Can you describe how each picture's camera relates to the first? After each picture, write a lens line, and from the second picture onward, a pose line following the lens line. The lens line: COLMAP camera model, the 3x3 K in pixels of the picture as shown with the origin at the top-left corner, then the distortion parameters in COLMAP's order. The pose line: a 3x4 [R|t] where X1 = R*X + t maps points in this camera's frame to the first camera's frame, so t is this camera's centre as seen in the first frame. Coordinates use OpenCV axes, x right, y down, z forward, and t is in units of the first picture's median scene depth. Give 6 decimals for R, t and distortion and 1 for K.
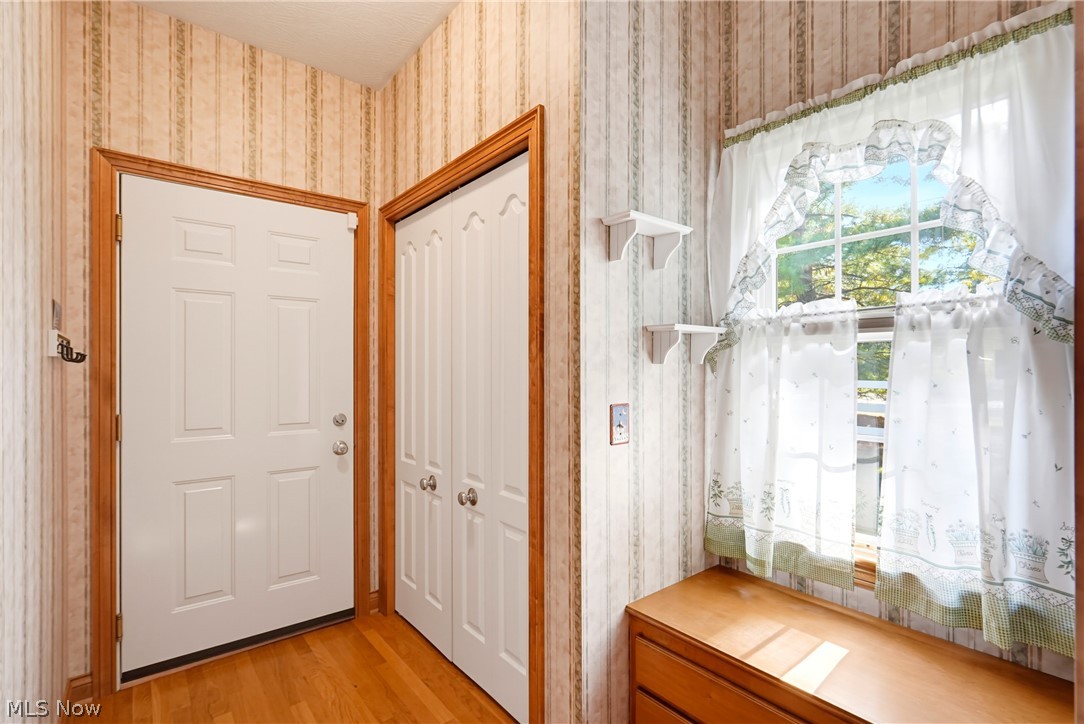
lens RADIAL K [[501.6, 0, 542.0], [0, 501.6, 362.0], [0, 0, 1]] dist [0.002152, -0.000364]
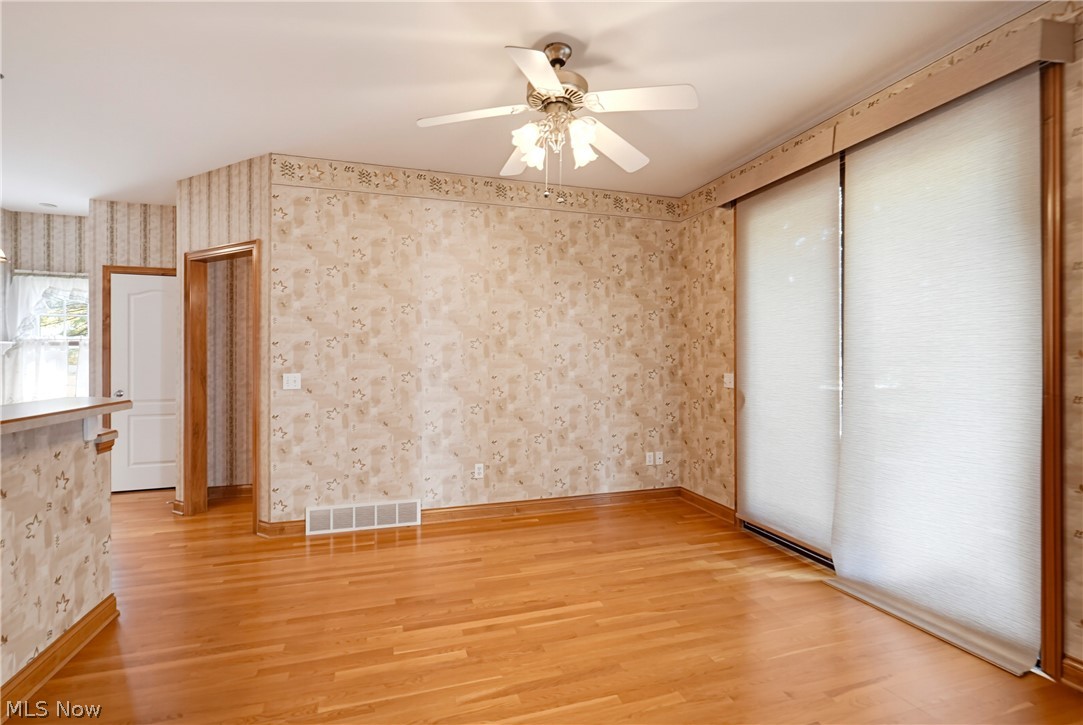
lens RADIAL K [[501.1, 0, 541.5], [0, 501.1, 362.5], [0, 0, 1]] dist [0.002152, -0.000364]
pose [[0.370426, -0.007105, 0.928835, -0.940184], [-0.009762, 0.999886, 0.011541, -0.011151], [-0.928811, -0.013343, 0.370314, -2.262277]]
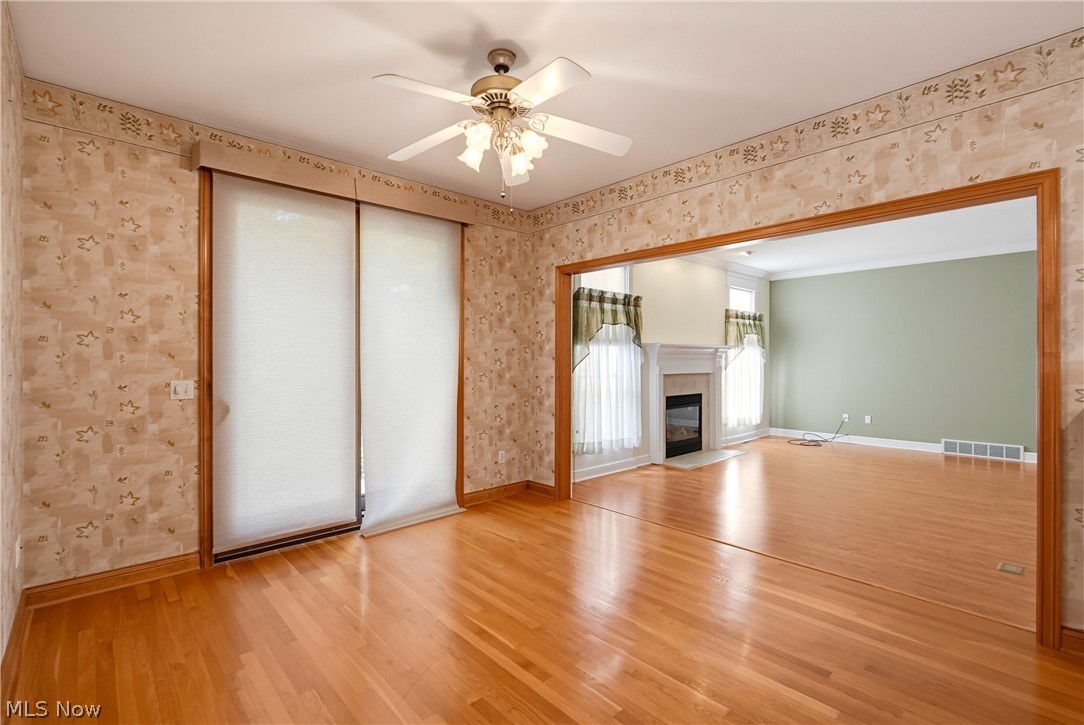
lens RADIAL K [[495.9, 0, 540.4], [0, 495.9, 360.1], [0, 0, 1]] dist [-0.000946, -0.000266]
pose [[-0.998505, -0.001086, -0.054650, 0.096618], [-0.000610, 0.999962, -0.008729, -0.003061], [0.054658, -0.008683, -0.998467, -0.743081]]
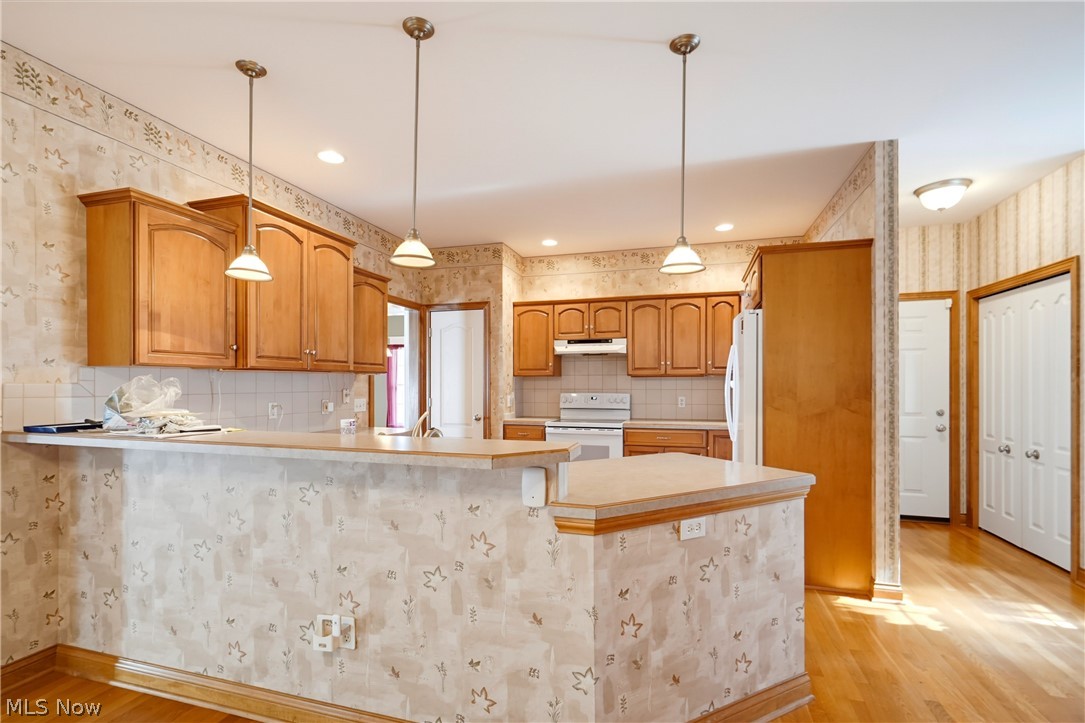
lens RADIAL K [[495.9, 0, 531.9], [0, 495.9, 382.7], [0, 0, 1]] dist [-0.002616, -0.000336]
pose [[0.545878, 0.000761, -0.837864, 0.325095], [0.006524, 0.999965, 0.005159, -0.014364], [0.837839, -0.008282, 0.545854, -1.347534]]
